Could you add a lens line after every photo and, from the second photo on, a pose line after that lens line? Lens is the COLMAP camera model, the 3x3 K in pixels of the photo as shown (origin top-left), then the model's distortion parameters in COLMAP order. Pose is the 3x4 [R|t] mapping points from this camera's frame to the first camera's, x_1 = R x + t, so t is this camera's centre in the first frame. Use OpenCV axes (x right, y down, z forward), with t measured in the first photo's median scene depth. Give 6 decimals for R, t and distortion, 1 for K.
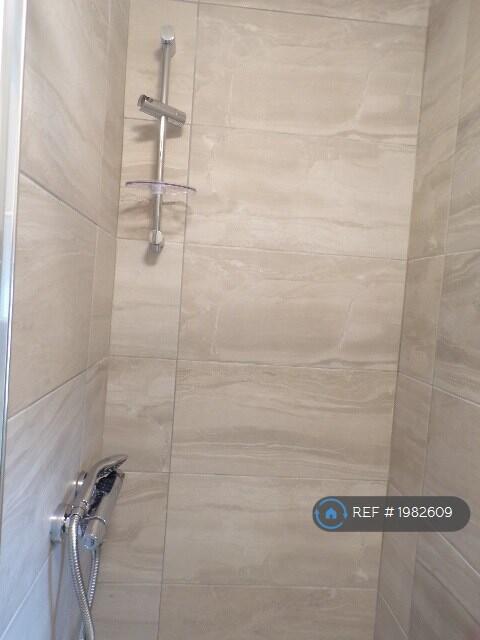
lens RADIAL K [[434.6, 0, 240.6], [0, 434.6, 323.9], [0, 0, 1]] dist [0.017593, 0.001785]
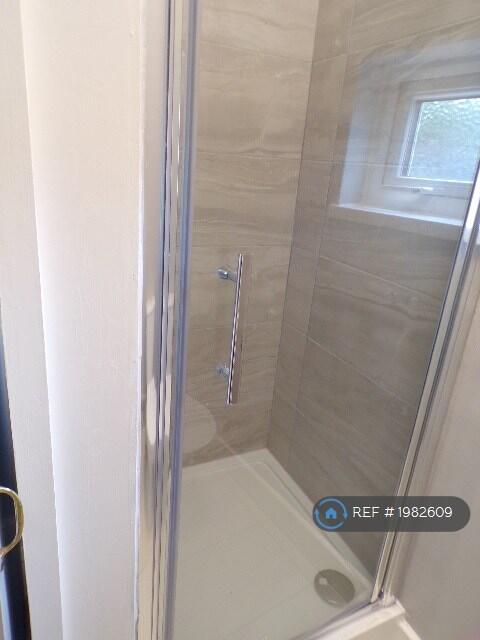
lens RADIAL K [[434.6, 0, 240.4], [0, 434.6, 317.7], [0, 0, 1]] dist [0.017593, 0.001785]
pose [[0.930568, -0.124019, 0.344473, -0.324532], [0.013811, 0.952102, 0.305469, 0.161467], [-0.365857, -0.279502, 0.887709, -0.233497]]
